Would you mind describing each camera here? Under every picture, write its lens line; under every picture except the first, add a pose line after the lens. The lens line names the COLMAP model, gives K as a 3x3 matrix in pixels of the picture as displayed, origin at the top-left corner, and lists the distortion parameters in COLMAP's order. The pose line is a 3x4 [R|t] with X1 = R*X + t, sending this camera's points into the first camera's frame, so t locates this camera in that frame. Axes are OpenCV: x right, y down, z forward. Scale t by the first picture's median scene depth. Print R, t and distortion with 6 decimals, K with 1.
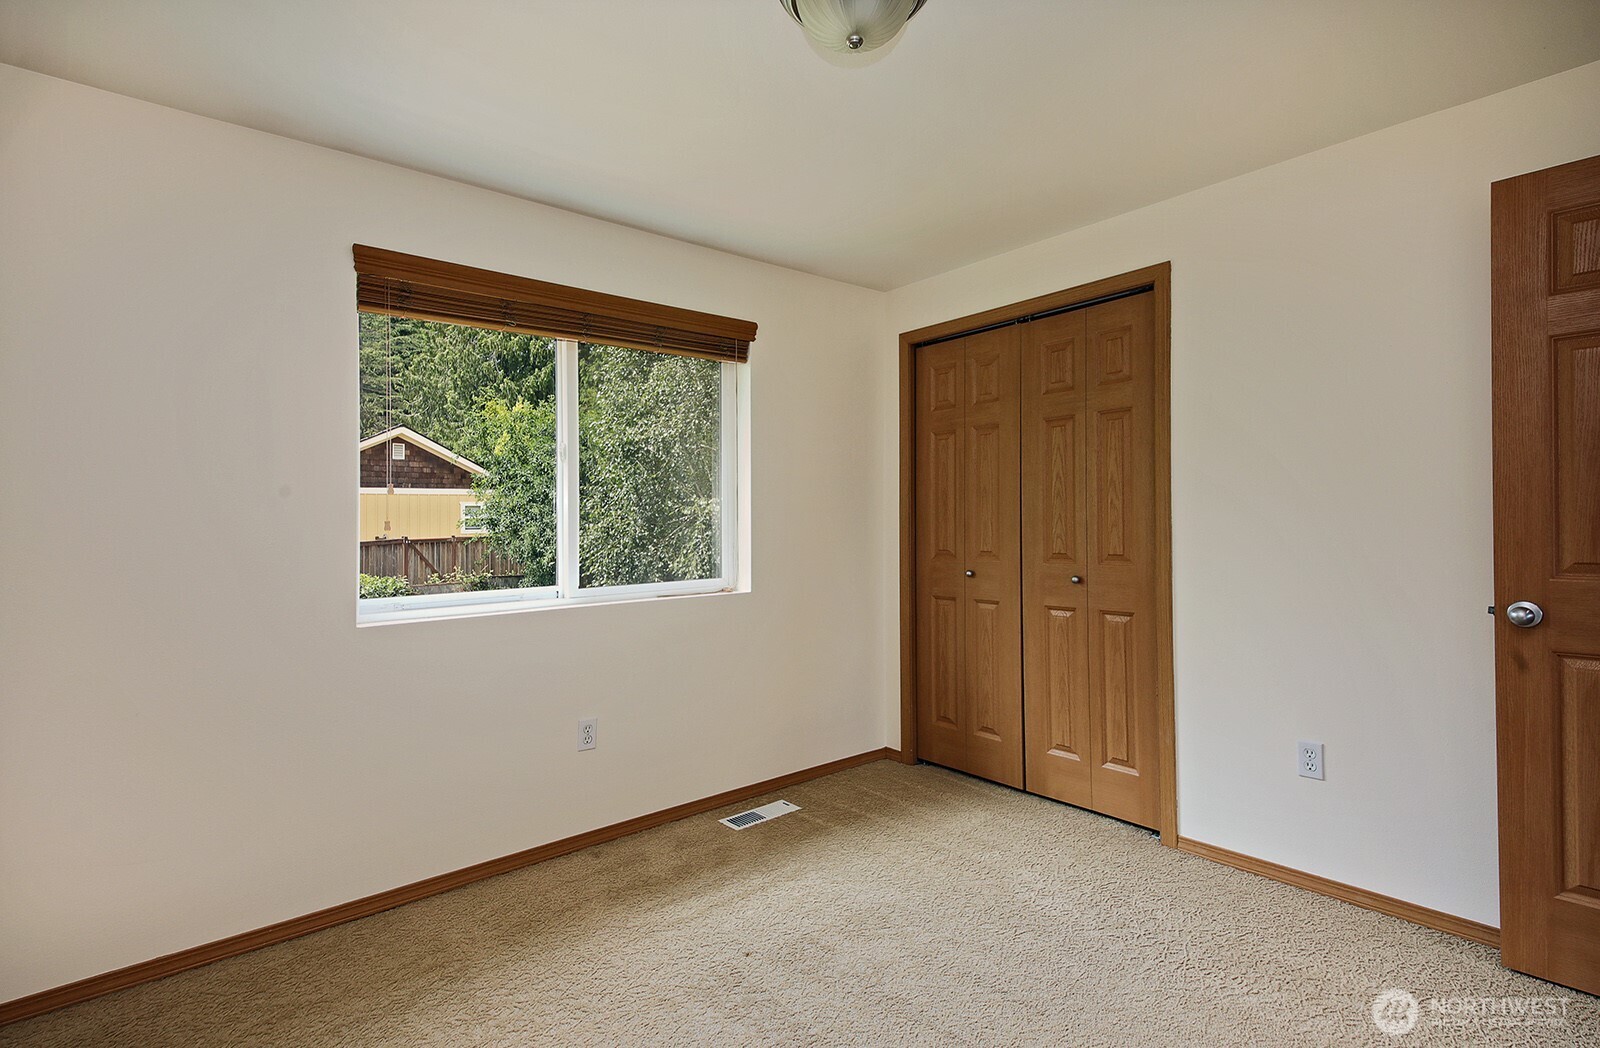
lens RADIAL K [[775.1, 0, 804.0], [0, 775.1, 516.5], [0, 0, 1]] dist [-0.005833, -0.002230]
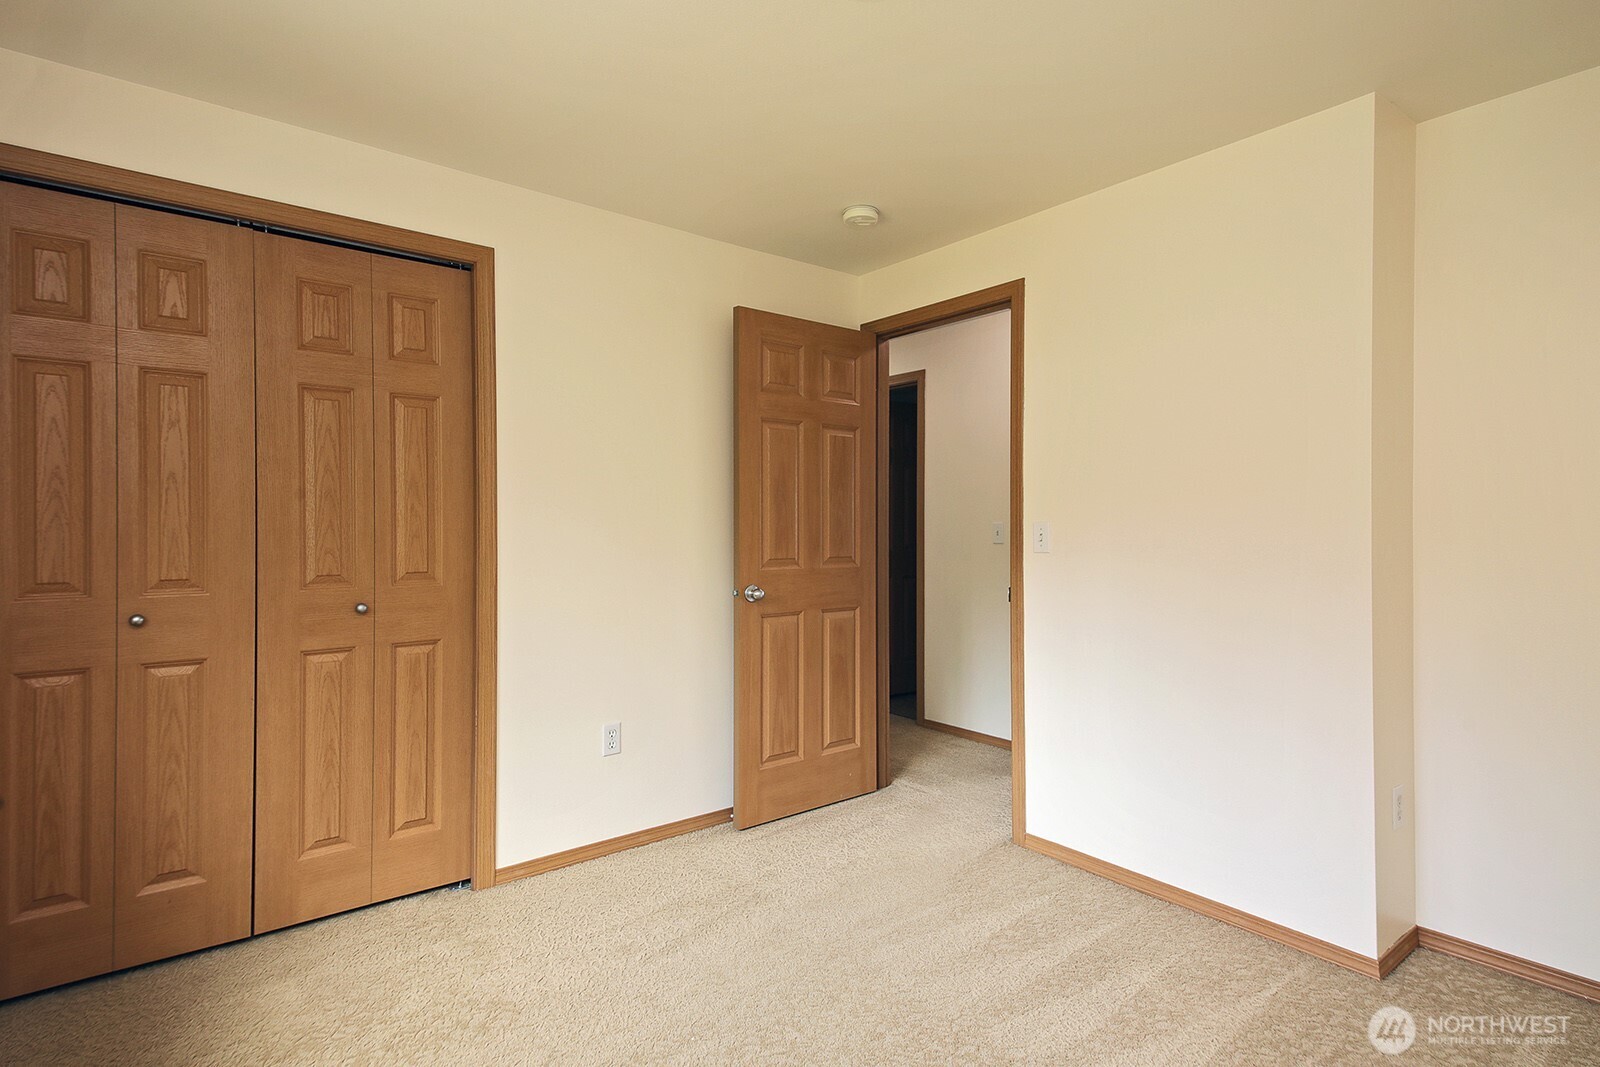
lens RADIAL K [[821.5, 0, 802.7], [0, 821.5, 539.0], [0, 0, 1]] dist [0.005664, -0.000393]
pose [[-0.000666, -0.000824, 0.999999, -0.446370], [-0.008248, 0.999966, 0.000818, 0.009411], [-0.999966, -0.008247, -0.000673, 0.561714]]
